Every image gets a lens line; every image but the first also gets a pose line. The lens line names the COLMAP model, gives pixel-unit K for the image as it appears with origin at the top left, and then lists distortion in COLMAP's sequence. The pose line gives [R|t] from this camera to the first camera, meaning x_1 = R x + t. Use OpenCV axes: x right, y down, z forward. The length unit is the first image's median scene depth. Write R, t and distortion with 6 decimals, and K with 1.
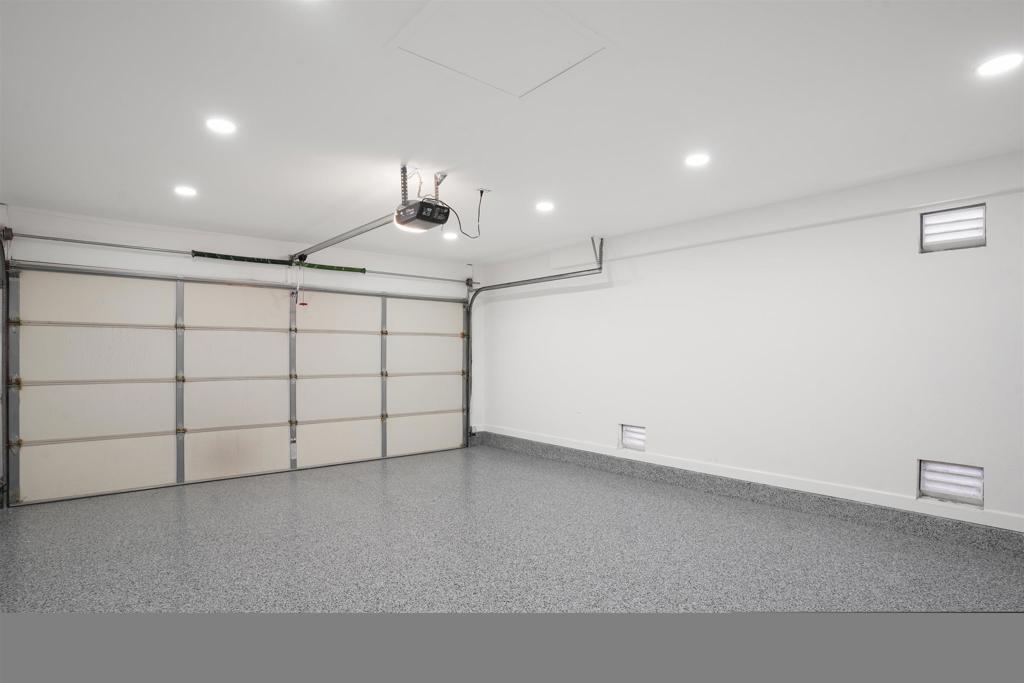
lens RADIAL K [[504.1, 0, 512.0], [0, 504.1, 341.5], [0, 0, 1]] dist [-0.083578, 0.035328]
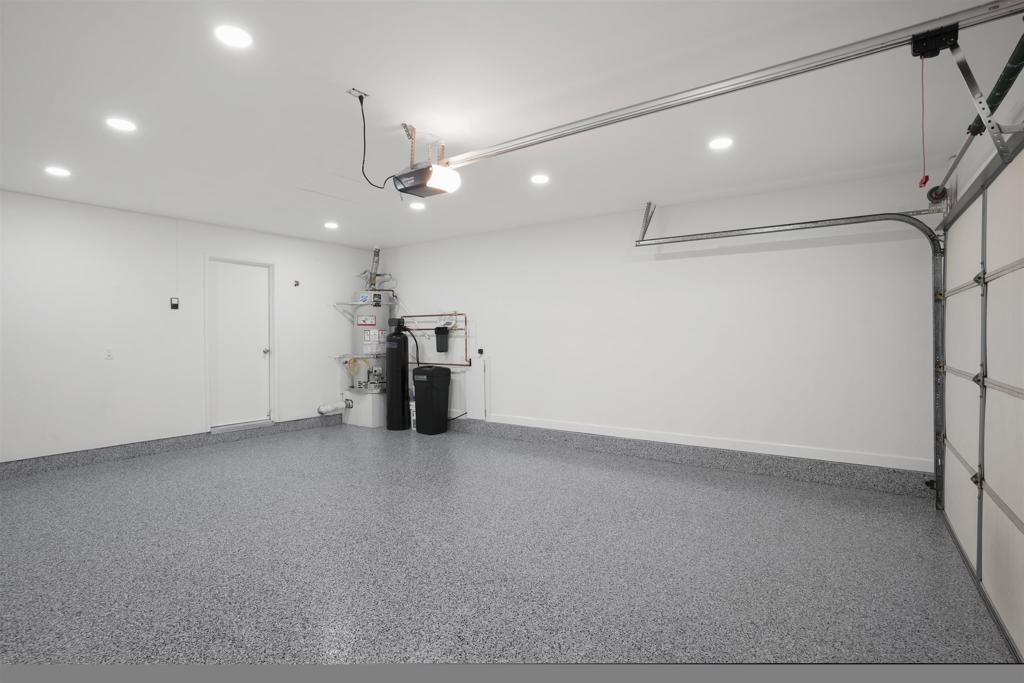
lens RADIAL K [[504.1, 0, 512.0], [0, 504.1, 341.5], [0, 0, 1]] dist [-0.083578, 0.035328]
pose [[-0.966768, 0.003801, -0.255626, -0.098408], [0.006371, 0.999937, -0.009226, 0.054315], [0.255575, -0.010548, -0.966732, 1.936595]]
